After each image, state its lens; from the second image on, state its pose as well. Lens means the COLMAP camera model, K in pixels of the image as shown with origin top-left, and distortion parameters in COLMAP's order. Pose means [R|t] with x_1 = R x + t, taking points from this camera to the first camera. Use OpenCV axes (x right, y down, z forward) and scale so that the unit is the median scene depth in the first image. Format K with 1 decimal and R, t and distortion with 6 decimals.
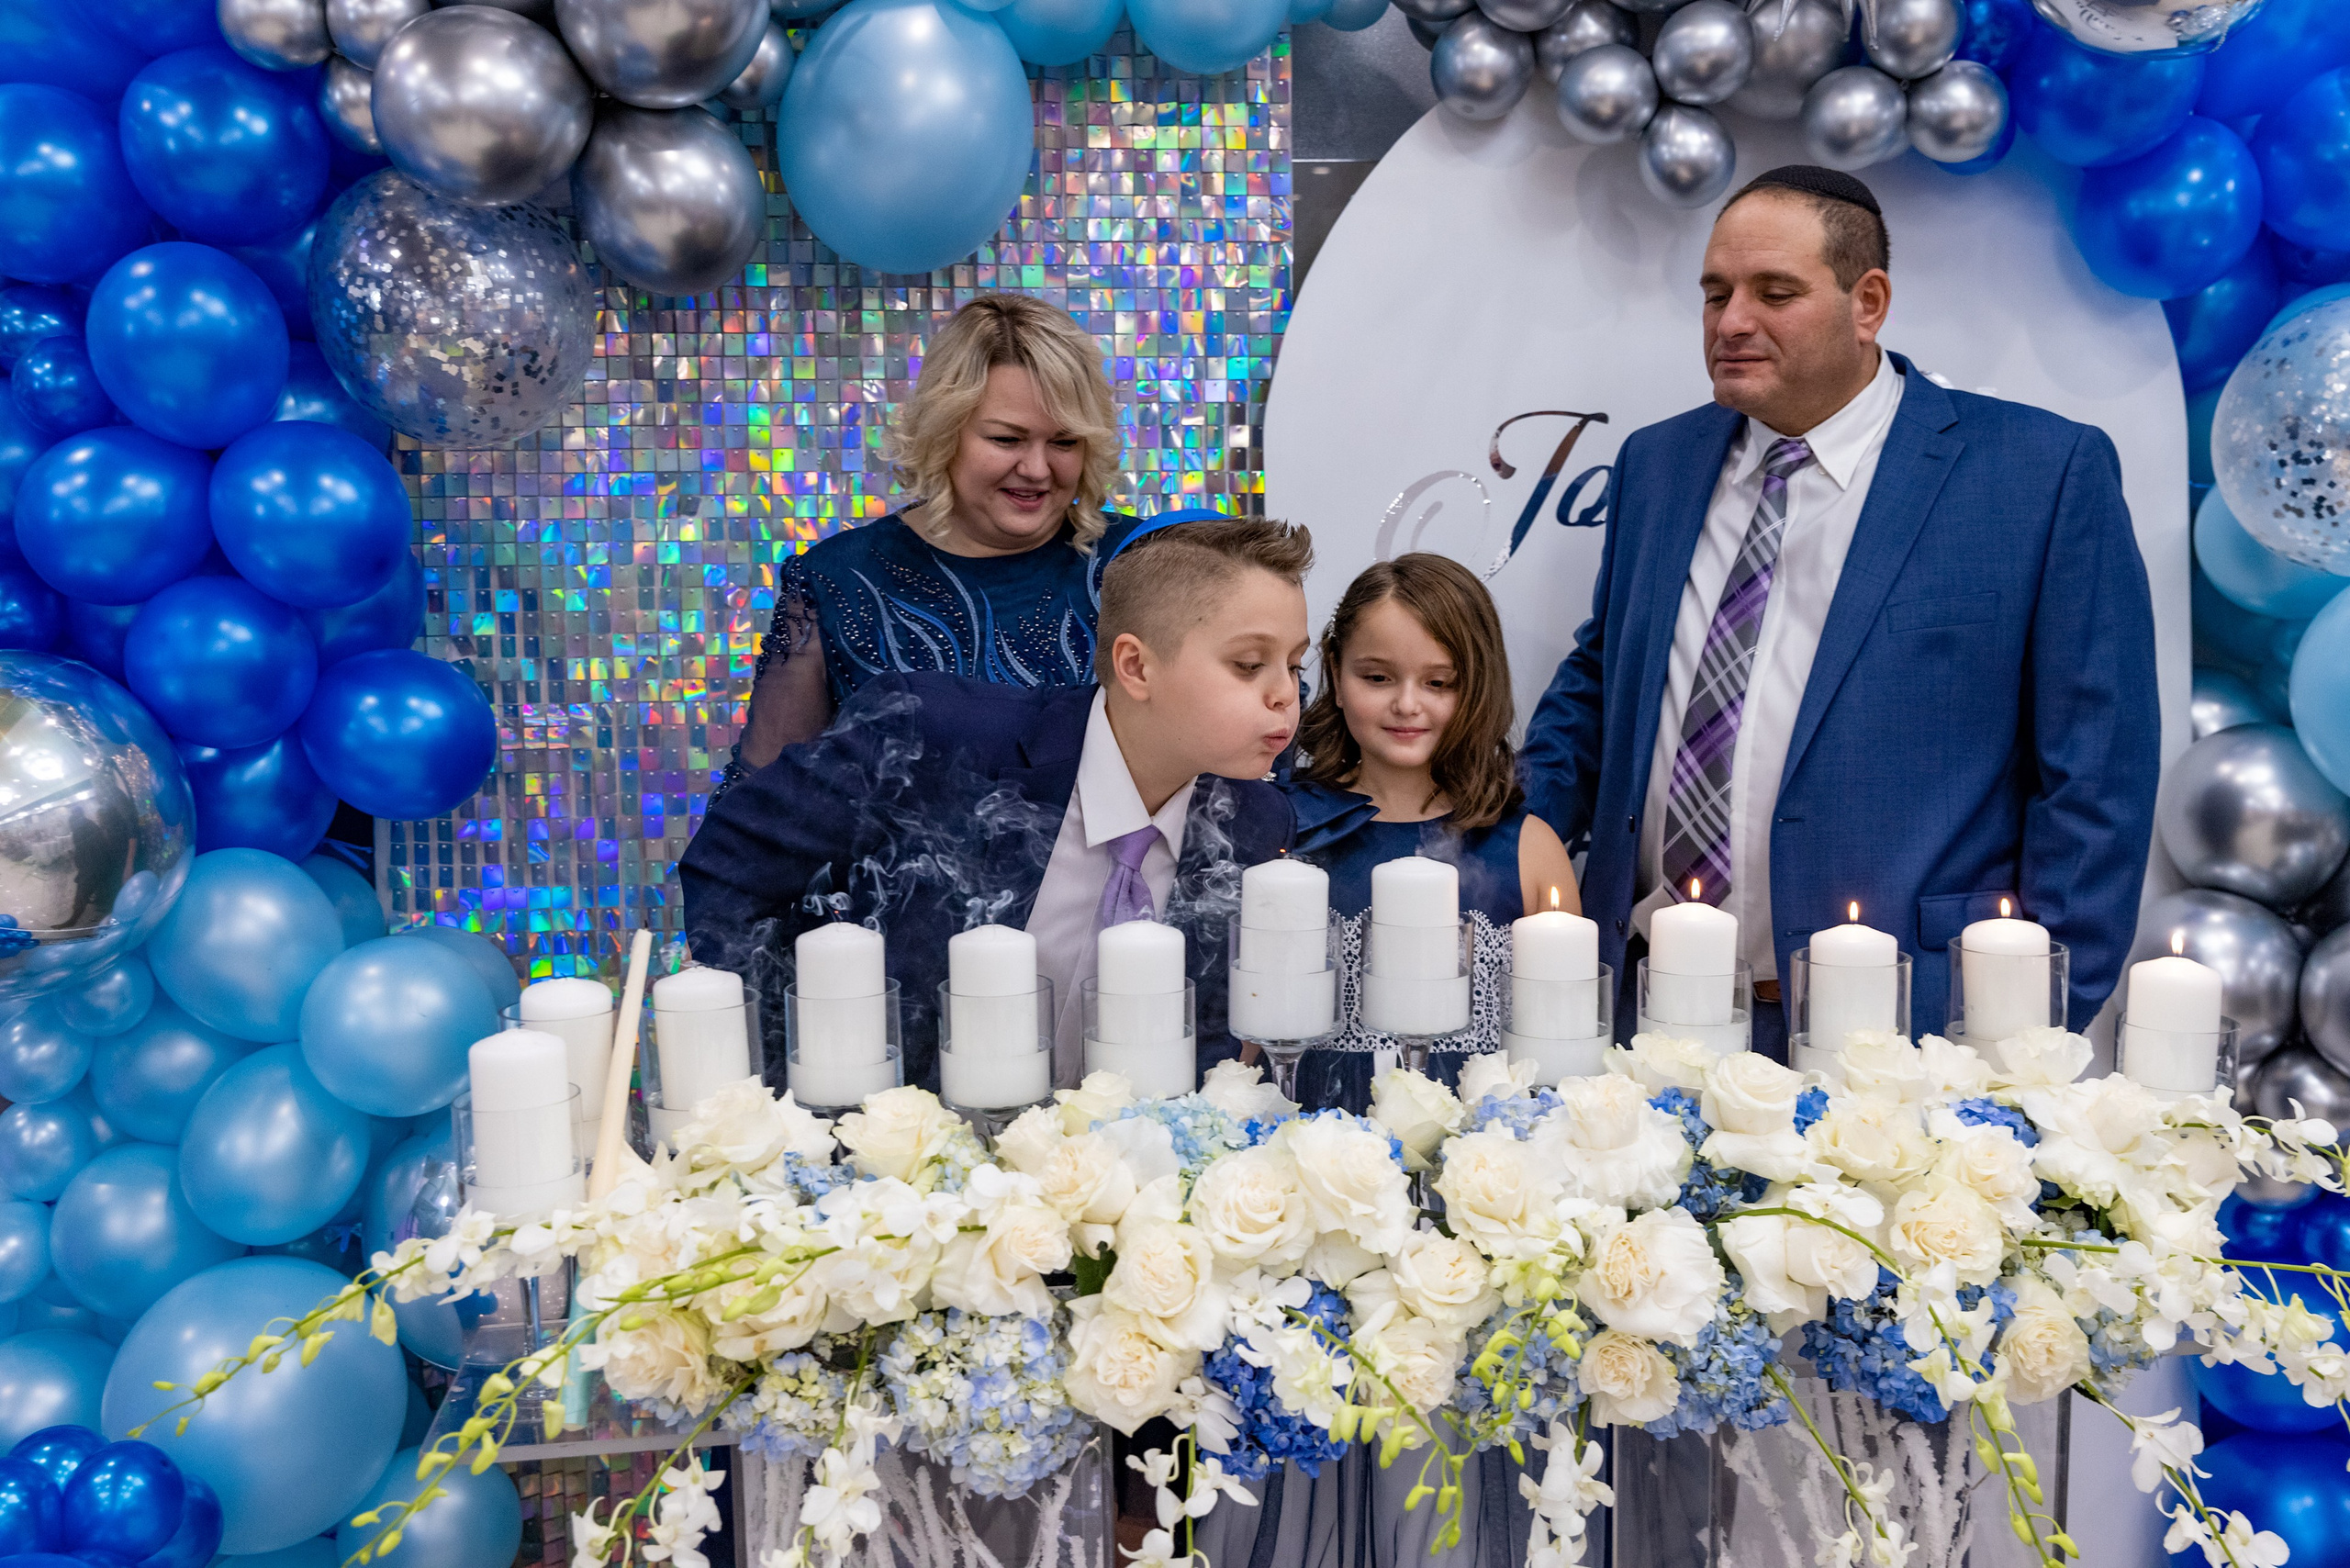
lens RADIAL K [[2360.0, 0, 1189.2], [0, 2360.0, 805.2], [0, 0, 1]] dist [0.034930, -0.012375]
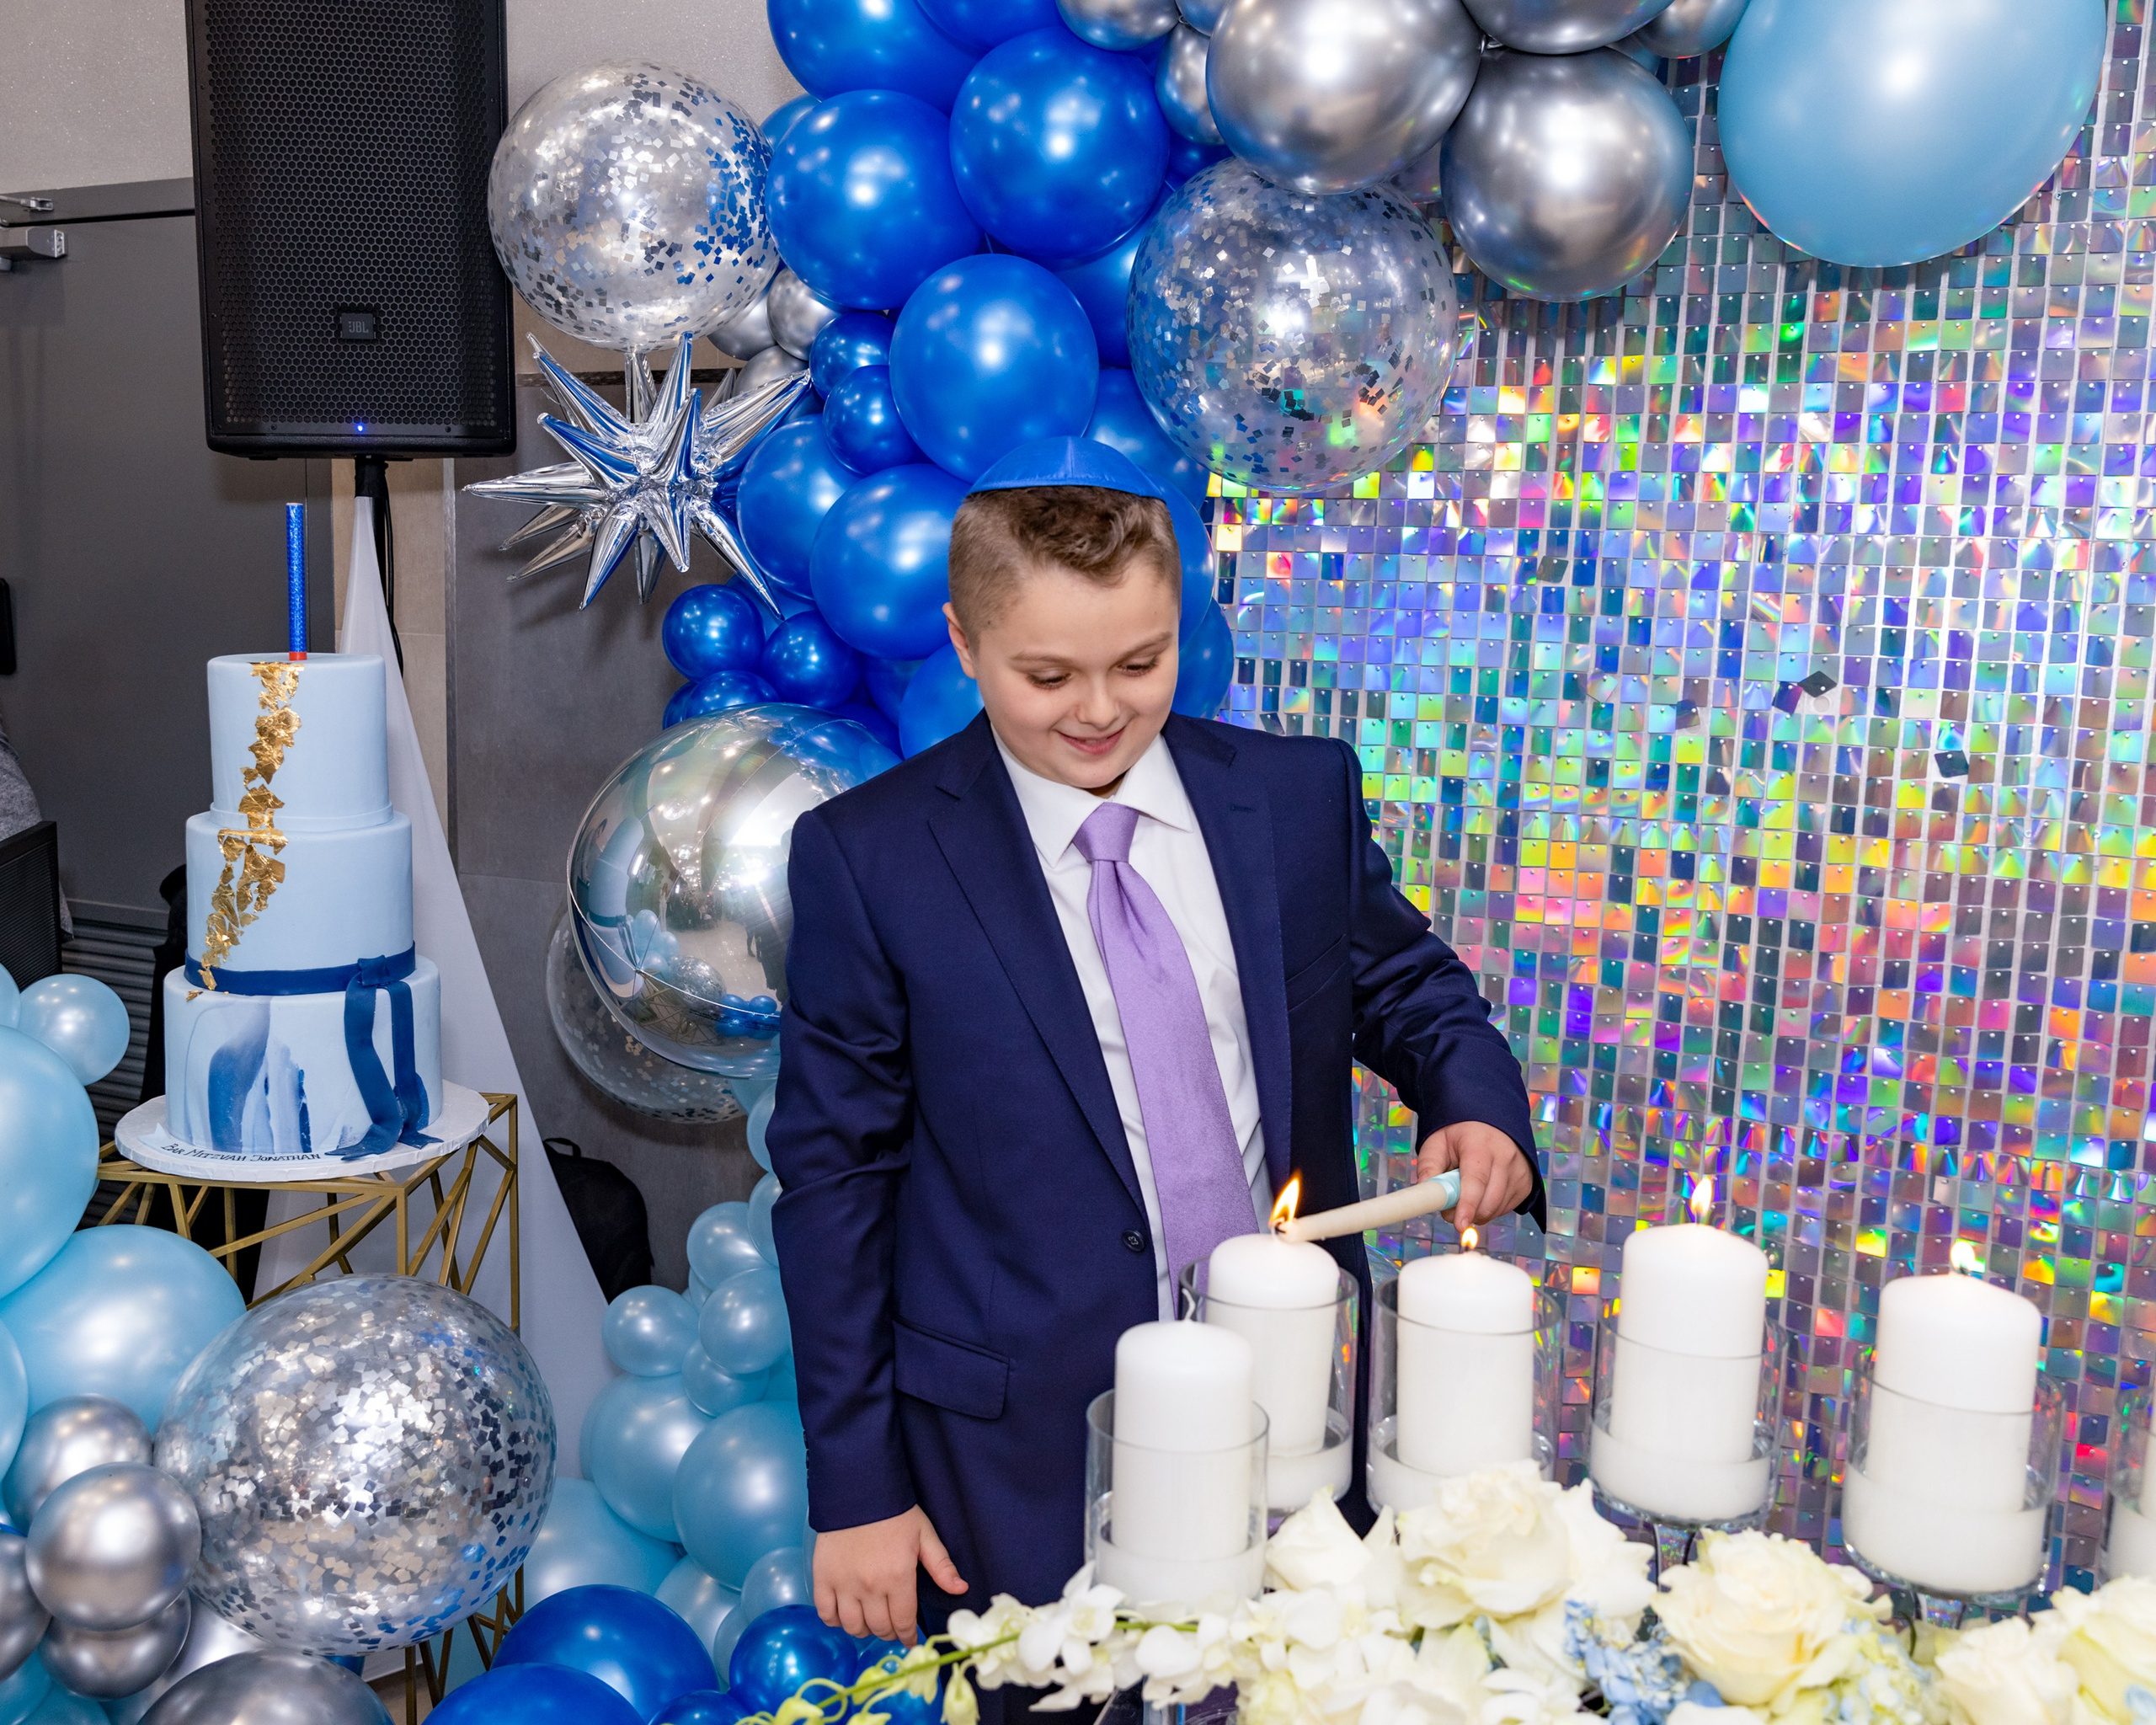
lens RADIAL K [[2101.7, 0, 898.9], [0, 2101.7, 862.9], [0, 0, 1]] dist [-0.010799, -0.016399]
pose [[0.867531, 0.099613, -0.487306, -0.066591], [-0.093962, 0.994921, 0.036099, -0.045942], [0.488427, 0.014471, 0.872485, 0.383717]]
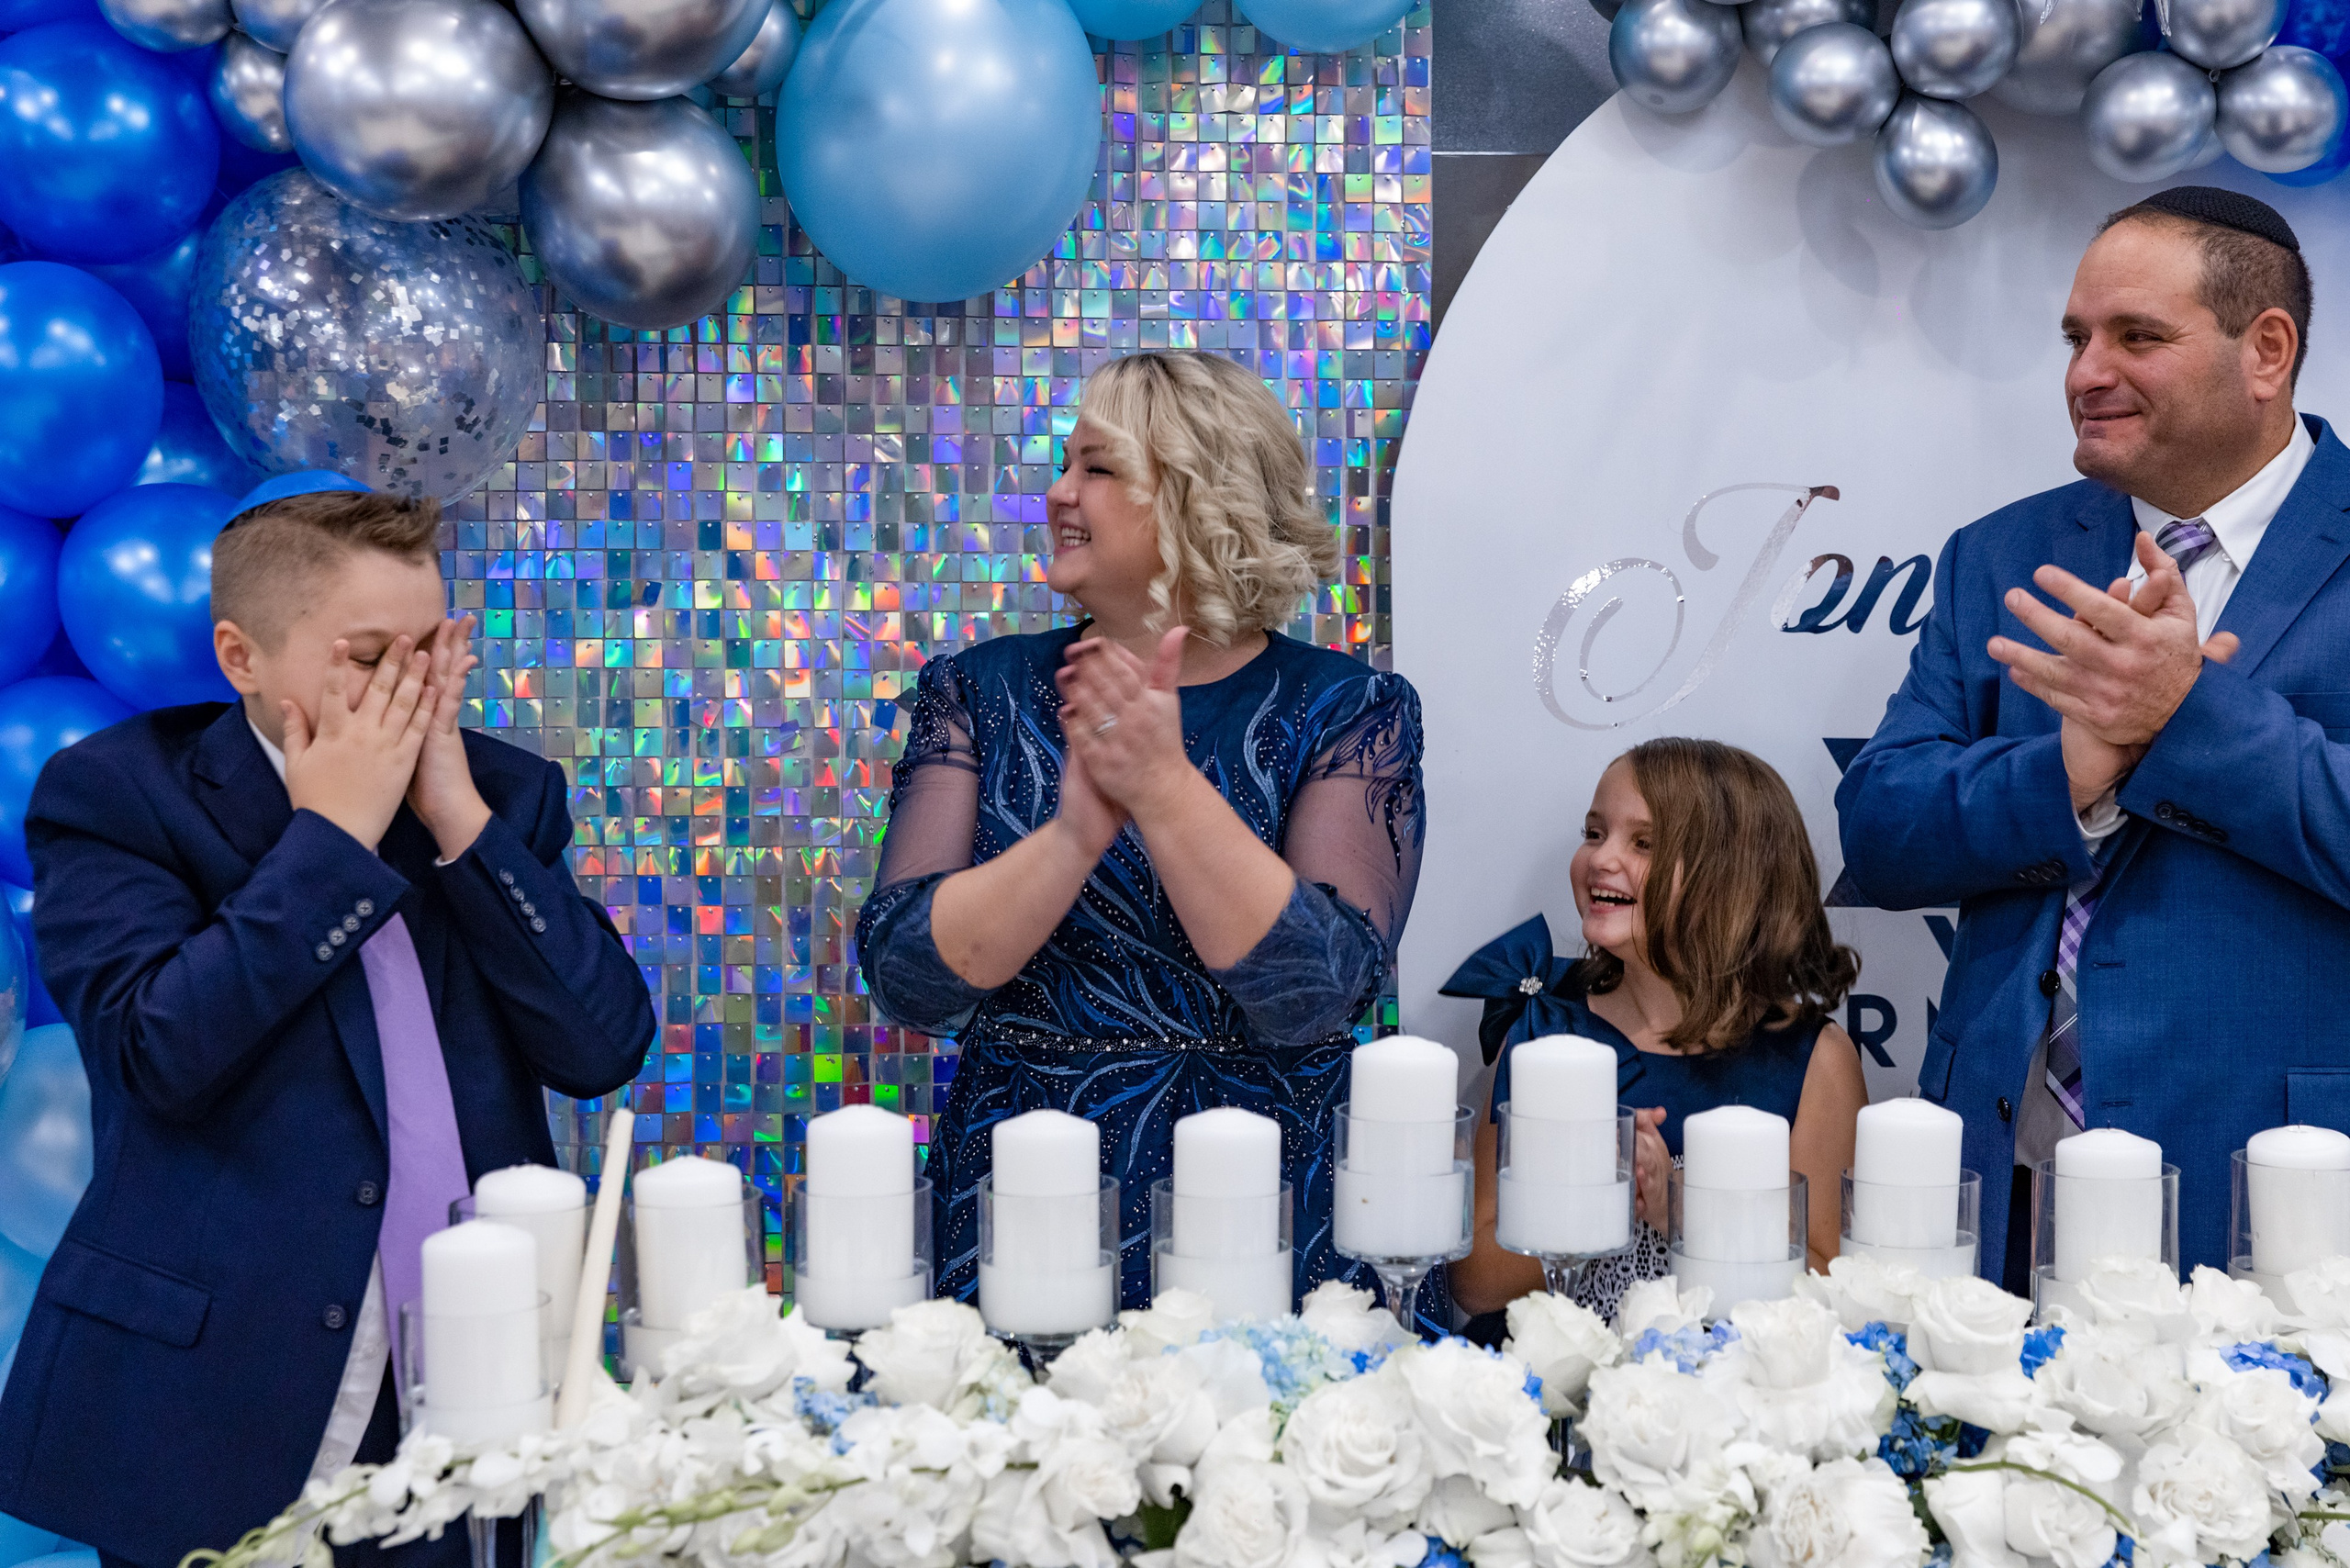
lens RADIAL K [[3628.4, 0, 1215.1], [0, 3628.4, 793.5], [0, 0, 1]] dist [0.002983, 0.130878]
pose [[0.999684, 0.011927, -0.022144, 0.001949], [-0.013411, 0.997586, -0.068128, 0.024949], [0.021278, 0.068404, 0.997431, -0.252111]]
